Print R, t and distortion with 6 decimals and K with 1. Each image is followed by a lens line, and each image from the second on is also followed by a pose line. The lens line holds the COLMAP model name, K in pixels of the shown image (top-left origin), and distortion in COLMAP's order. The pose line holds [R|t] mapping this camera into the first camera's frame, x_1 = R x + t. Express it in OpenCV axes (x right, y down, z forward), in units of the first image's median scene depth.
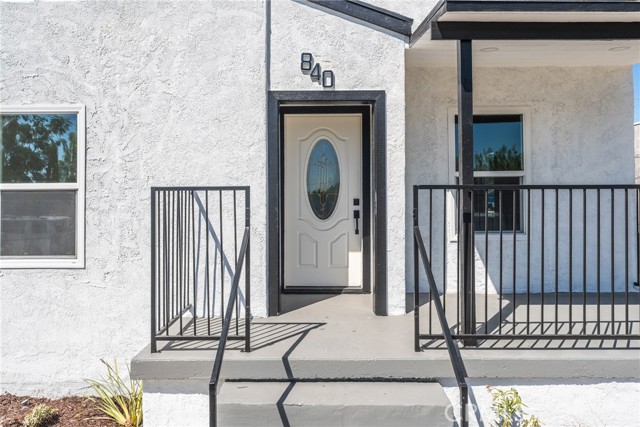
lens RADIAL K [[413.9, 0, 320.2], [0, 413.9, 202.2], [0, 0, 1]] dist [-0.001393, 0.000666]
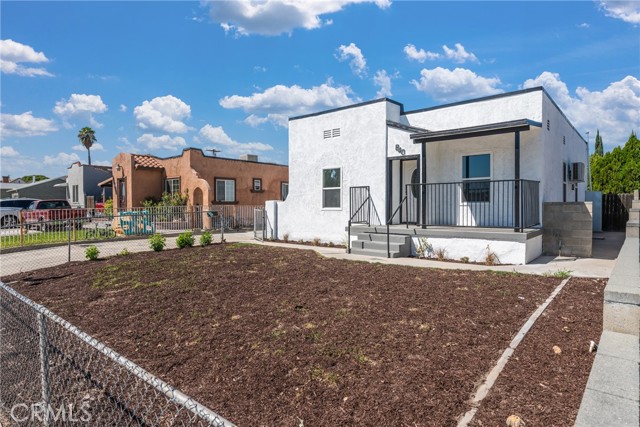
lens RADIAL K [[370.3, 0, 319.2], [0, 370.3, 202.6], [0, 0, 1]] dist [0.000906, -0.000110]
pose [[0.764008, -0.003425, -0.645197, 1.368028], [0.000060, 0.999986, -0.005237, 0.107687], [0.645206, 0.003963, 0.763998, -1.604498]]
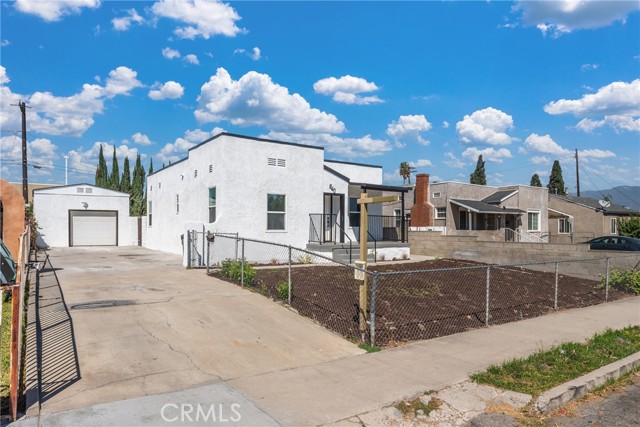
lens RADIAL K [[407.2, 0, 336.0], [0, 407.2, 227.2], [0, 0, 1]] dist [0.003537, 0.000653]
pose [[0.804610, 0.010761, 0.593706, -2.578342], [-0.015531, 0.999875, 0.002924, 0.086893], [-0.593600, -0.011574, 0.804677, -2.559873]]
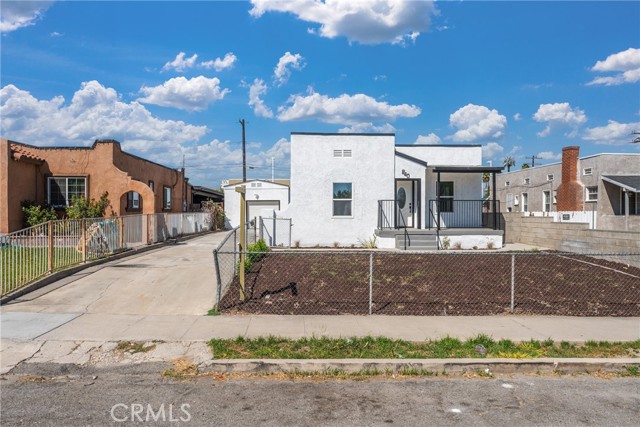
lens RADIAL K [[413.9, 0, 320.2], [0, 413.9, 202.2], [0, 0, 1]] dist [-0.001393, 0.000666]
pose [[0.998828, 0.005866, 0.048047, -1.129223], [-0.005061, 0.999845, -0.016862, 0.065180], [-0.048138, 0.016599, 0.998703, -3.362542]]
